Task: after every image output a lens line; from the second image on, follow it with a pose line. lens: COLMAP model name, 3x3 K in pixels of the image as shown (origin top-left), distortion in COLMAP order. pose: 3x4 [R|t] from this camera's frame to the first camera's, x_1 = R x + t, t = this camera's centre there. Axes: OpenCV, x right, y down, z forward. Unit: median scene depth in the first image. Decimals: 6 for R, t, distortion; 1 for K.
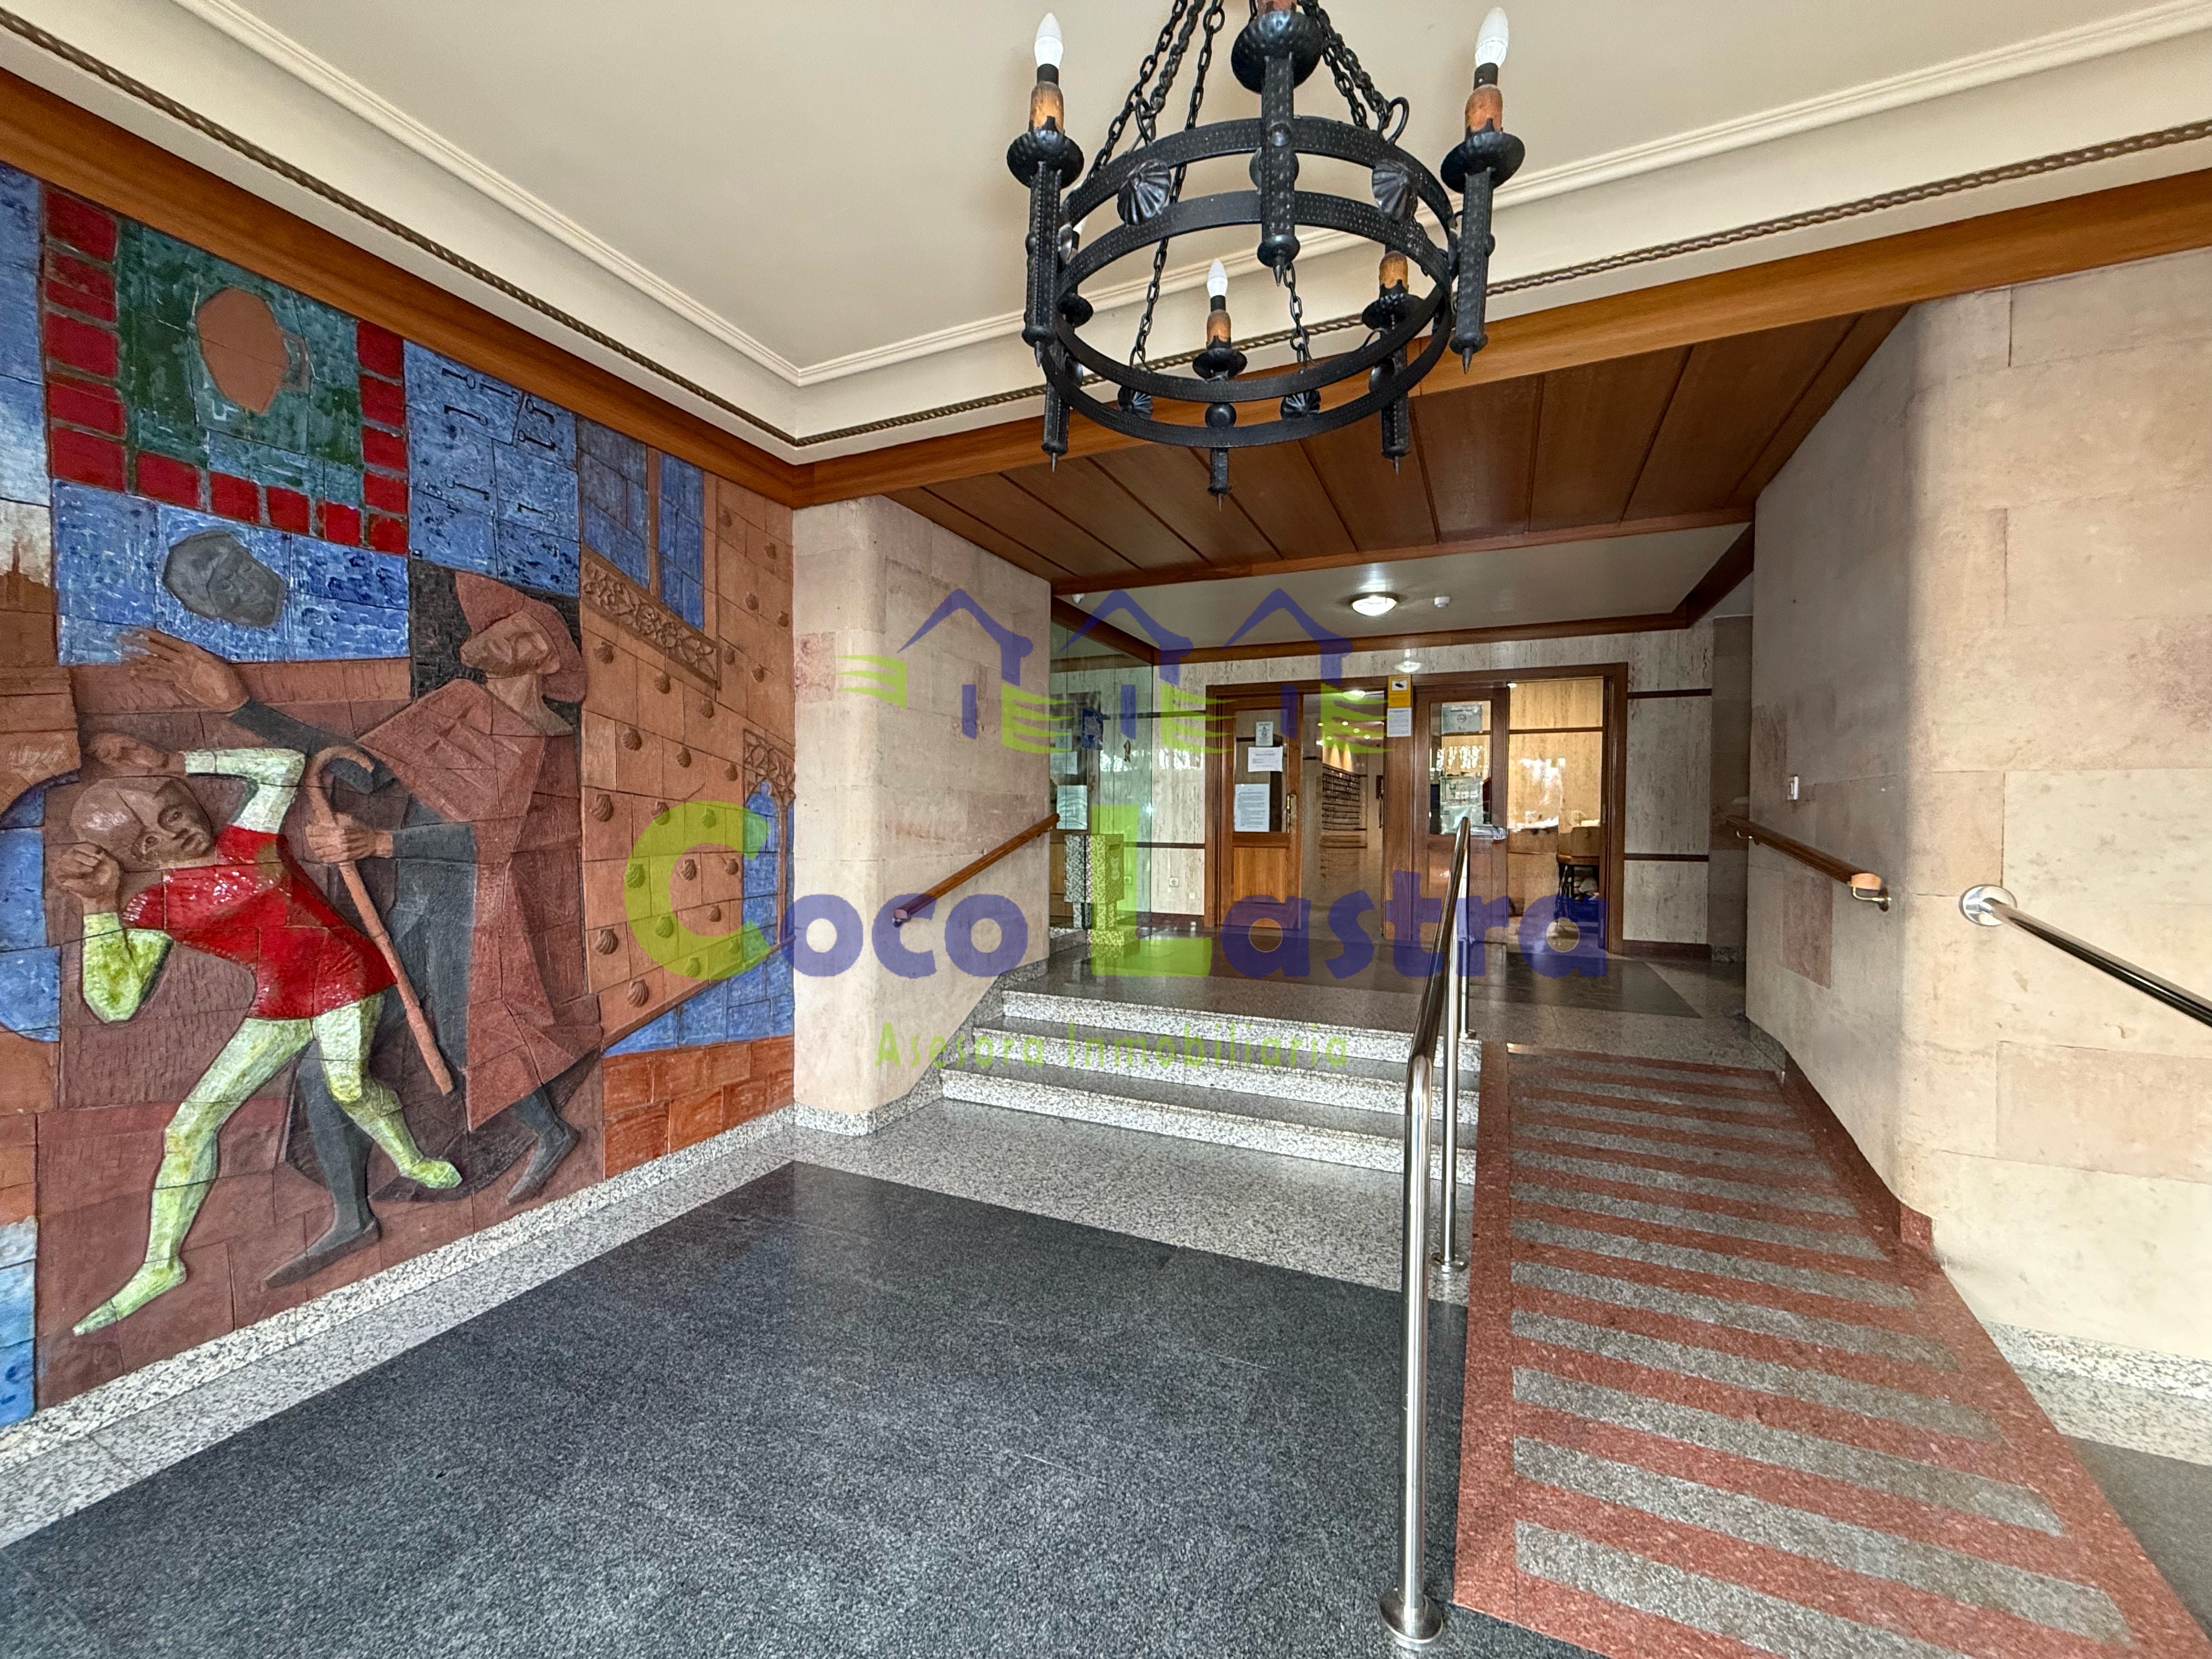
lens RADIAL K [[877.4, 0, 1095.7], [0, 877.4, 832.5], [0, 0, 1]] dist [-0.001902, 0.000112]
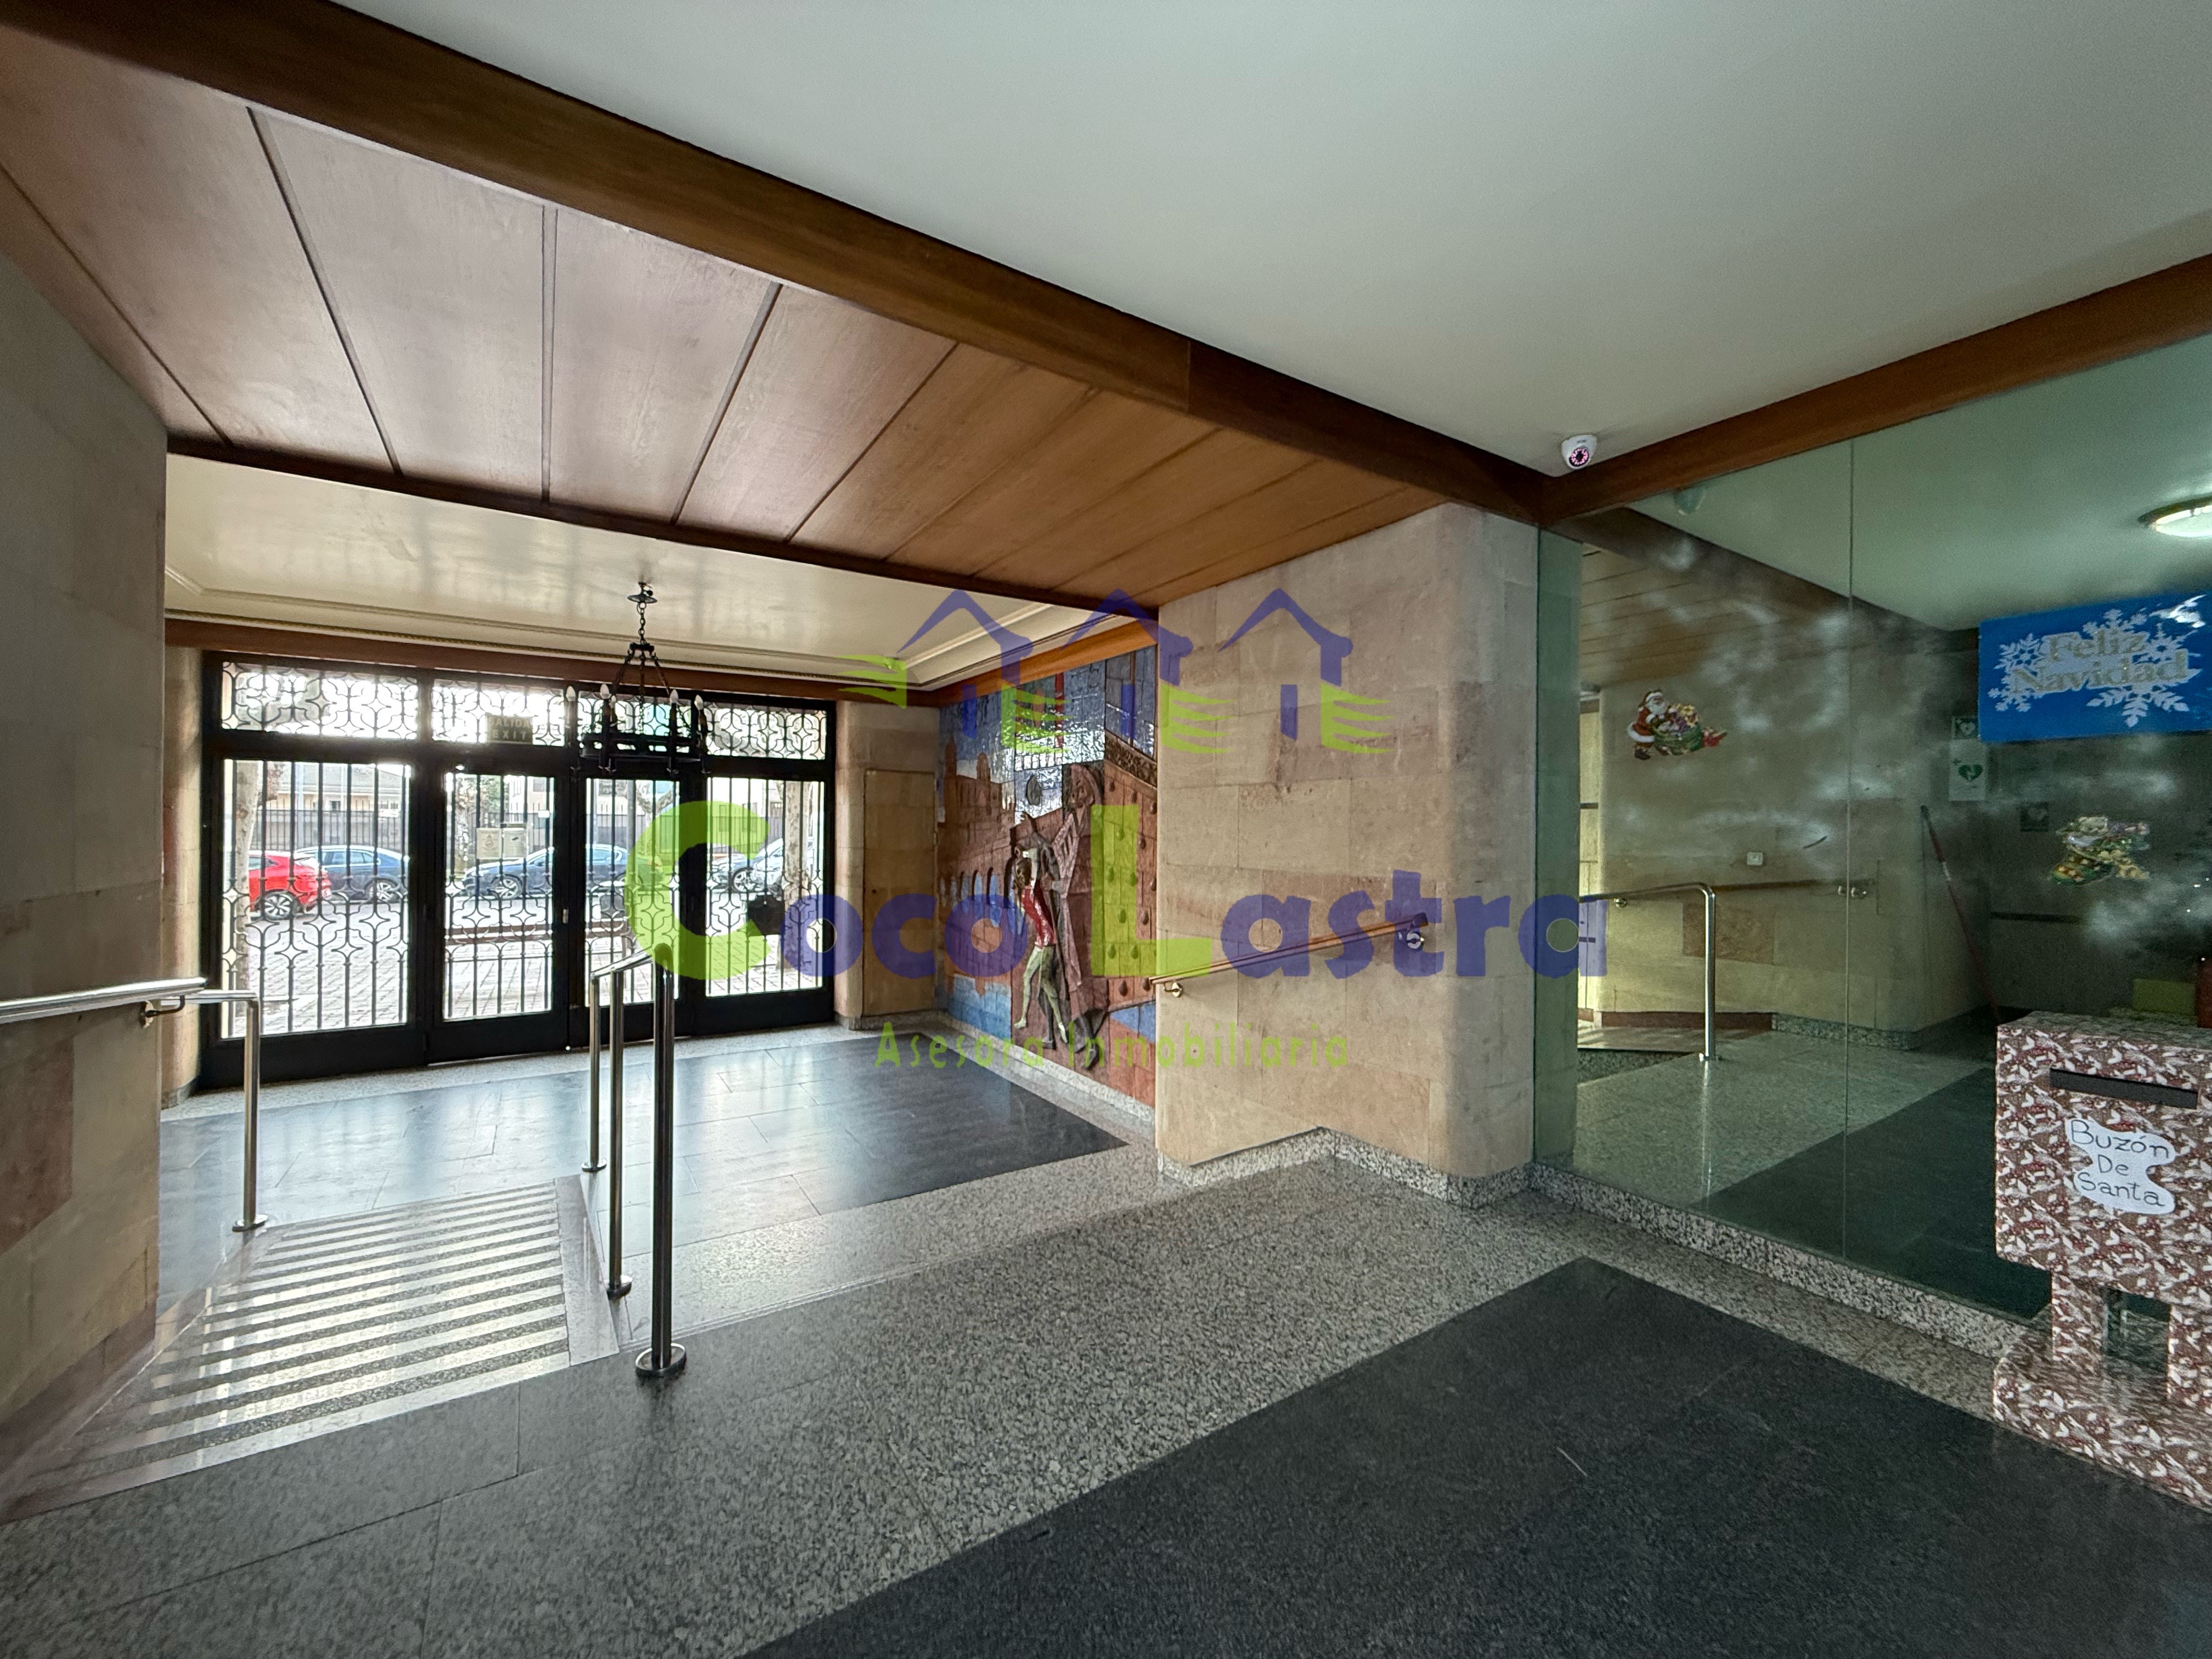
lens RADIAL K [[877.4, 0, 1095.7], [0, 877.4, 832.5], [0, 0, 1]] dist [-0.001902, 0.000112]
pose [[-0.545483, -0.009897, -0.838064, 0.921369], [-0.030626, 0.999498, 0.008131, -0.122941], [0.837562, 0.030101, -0.545512, 1.915329]]
